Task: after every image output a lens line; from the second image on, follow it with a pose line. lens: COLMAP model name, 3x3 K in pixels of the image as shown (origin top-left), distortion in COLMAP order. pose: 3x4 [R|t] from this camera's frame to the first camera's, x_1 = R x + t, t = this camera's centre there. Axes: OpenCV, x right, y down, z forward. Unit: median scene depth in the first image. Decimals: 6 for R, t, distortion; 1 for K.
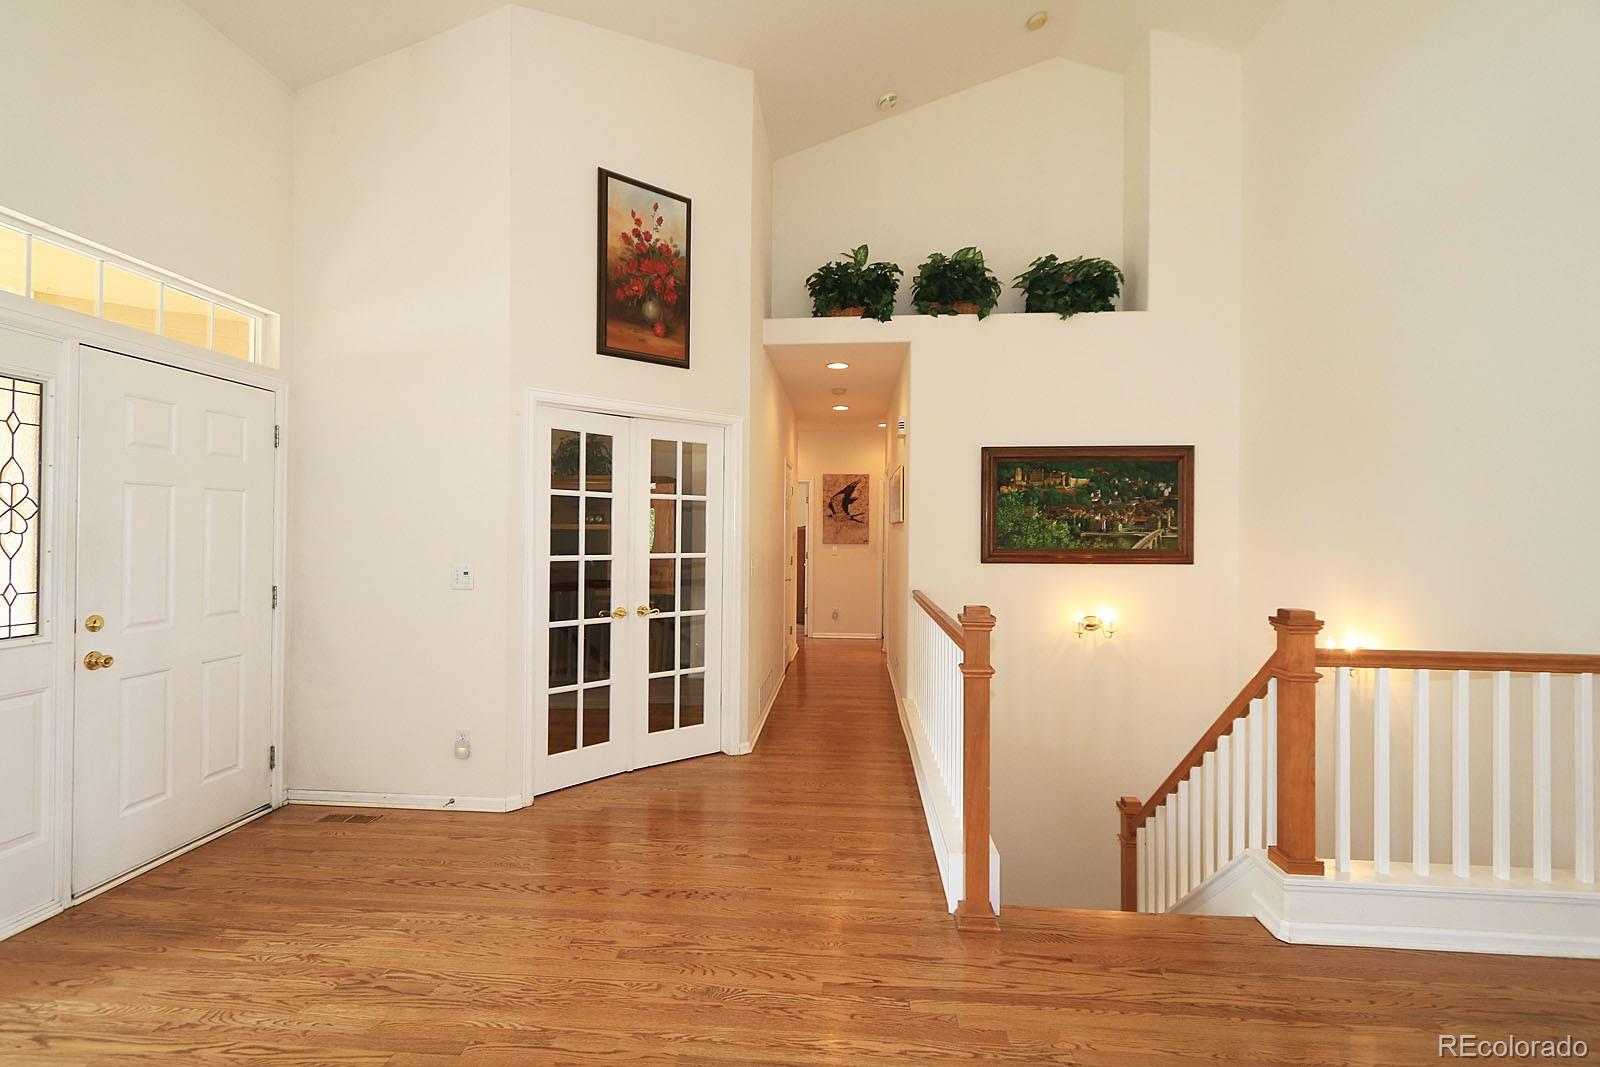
lens RADIAL K [[724.3, 0, 795.3], [0, 724.3, 531.0], [0, 0, 1]] dist [-0.002471, -0.000320]
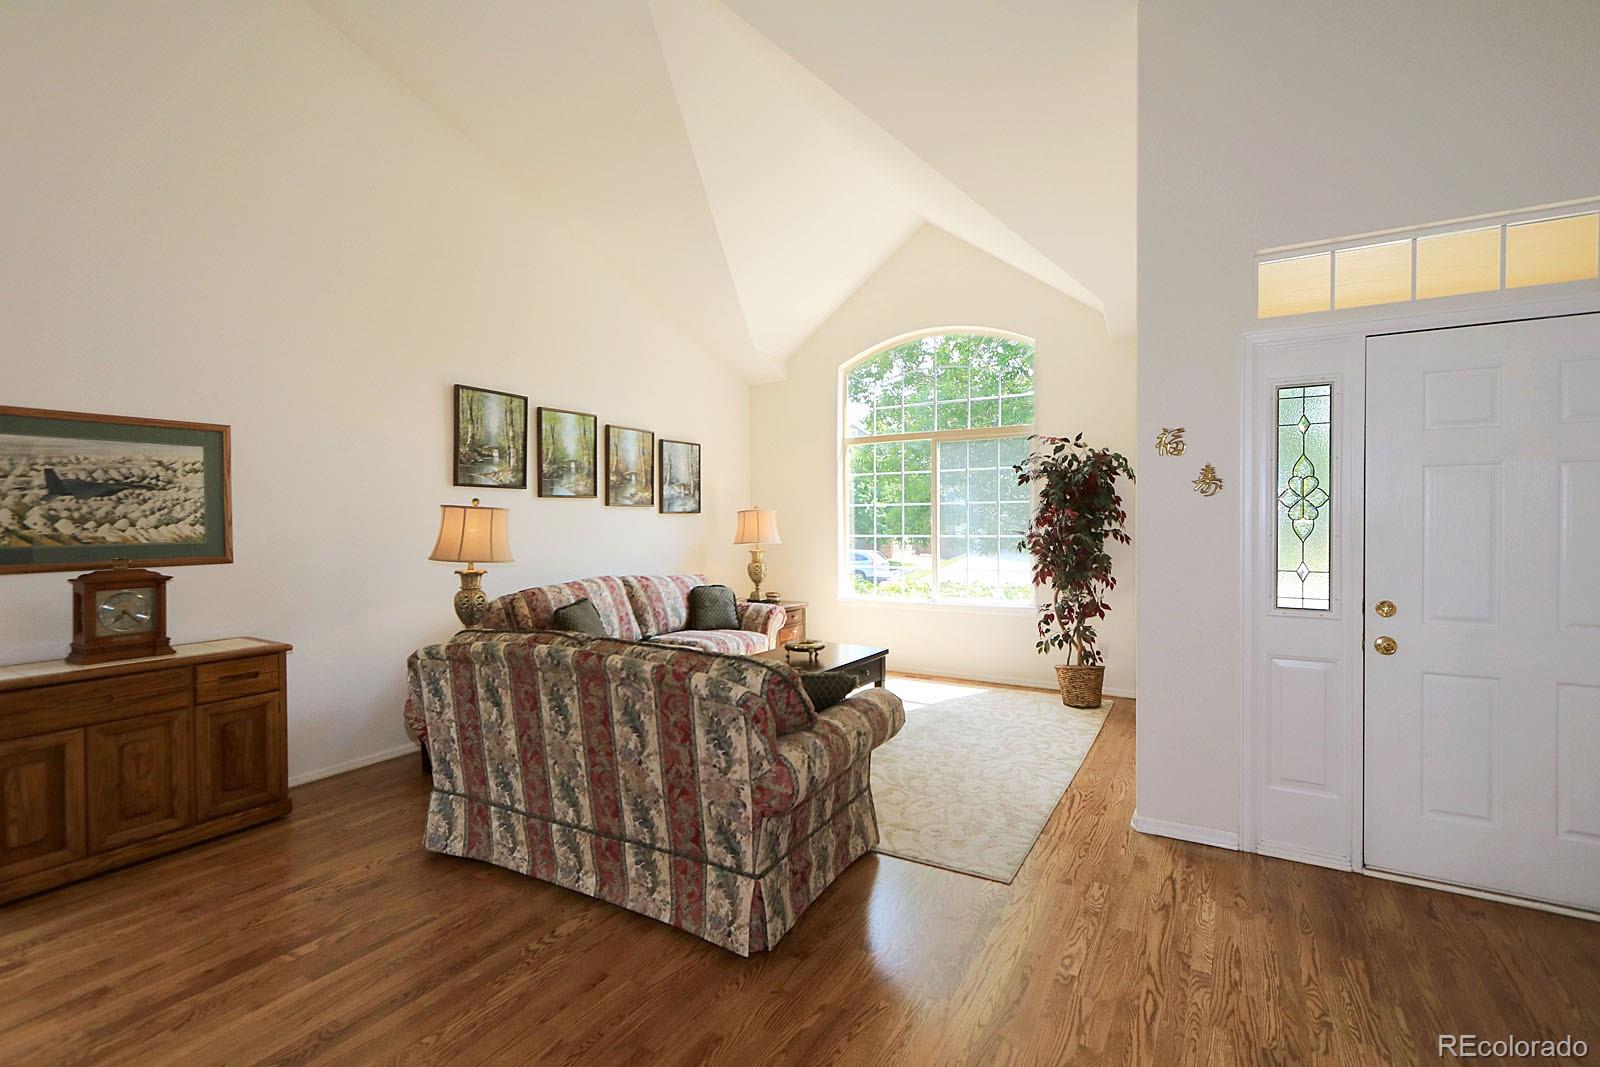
lens RADIAL K [[724.3, 0, 793.3], [0, 724.3, 523.6], [0, 0, 1]] dist [-0.002471, -0.000320]
pose [[-0.448494, -0.001369, -0.893785, 0.330683], [0.001603, 0.999996, -0.002336, 0.011203], [0.893785, -0.002480, -0.448490, 0.775872]]
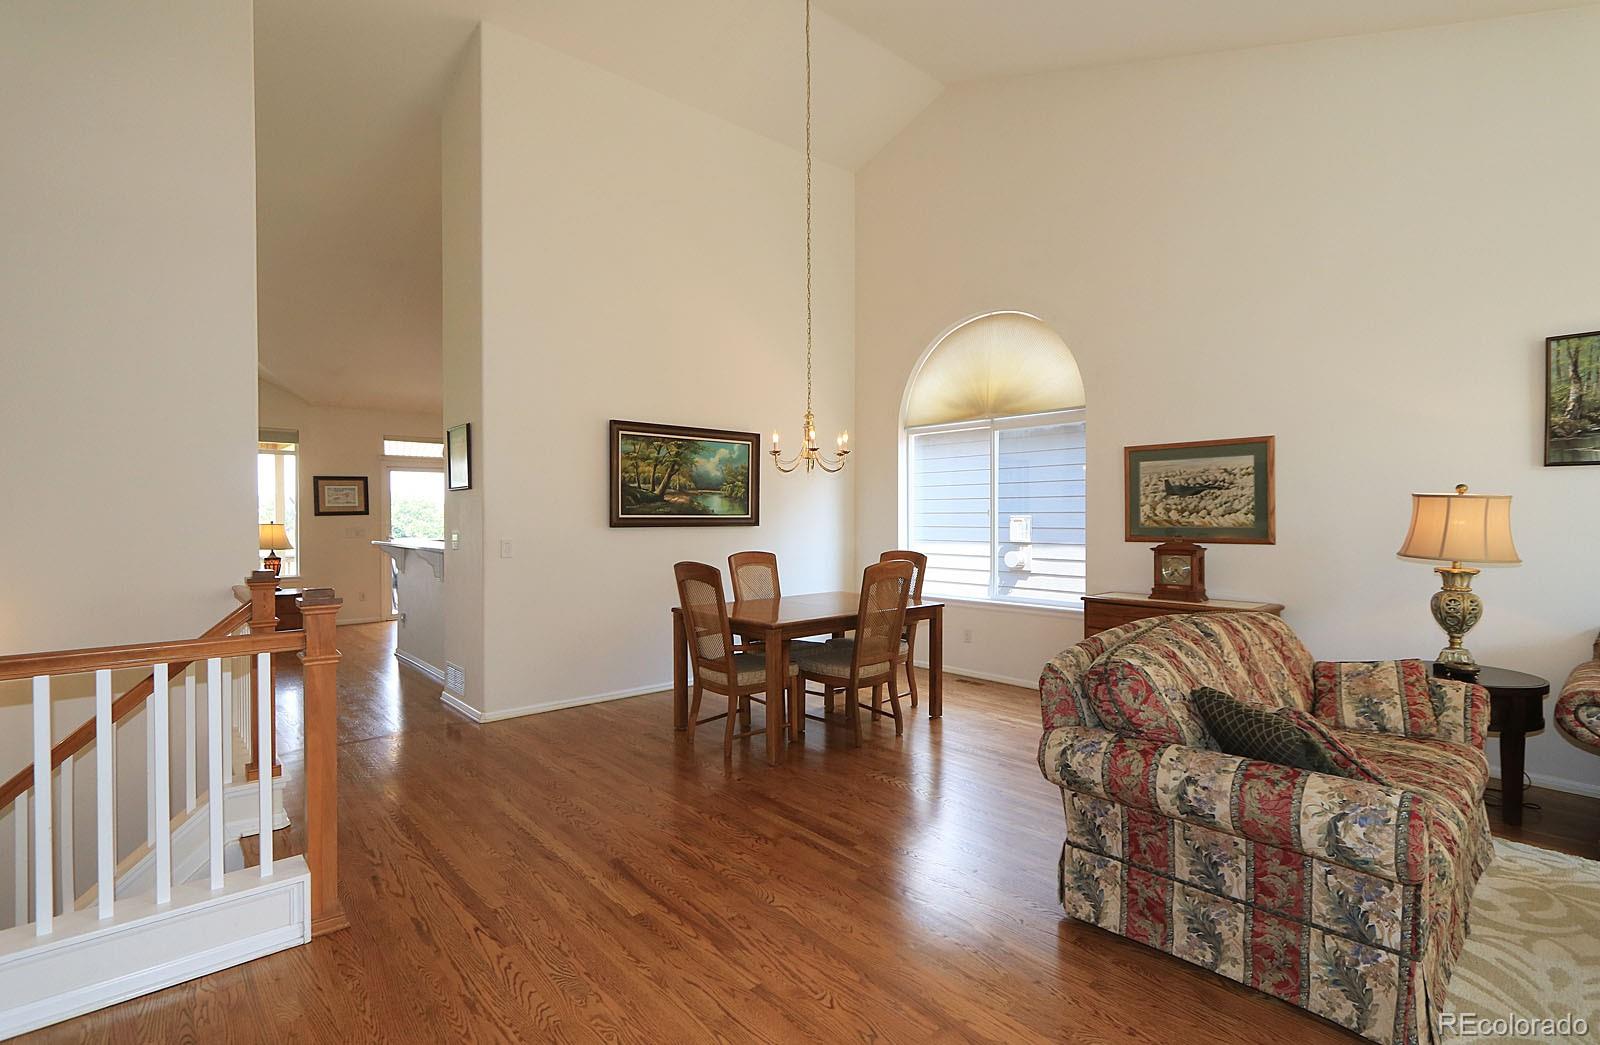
lens RADIAL K [[757.0, 0, 791.1], [0, 757.0, 519.7], [0, 0, 1]] dist [0.004529, 0.000363]
pose [[-0.714710, -0.012418, 0.699311, -0.891215], [-0.003999, 0.999899, 0.013668, 0.000775], [-0.699410, 0.006972, -0.714687, 1.320250]]
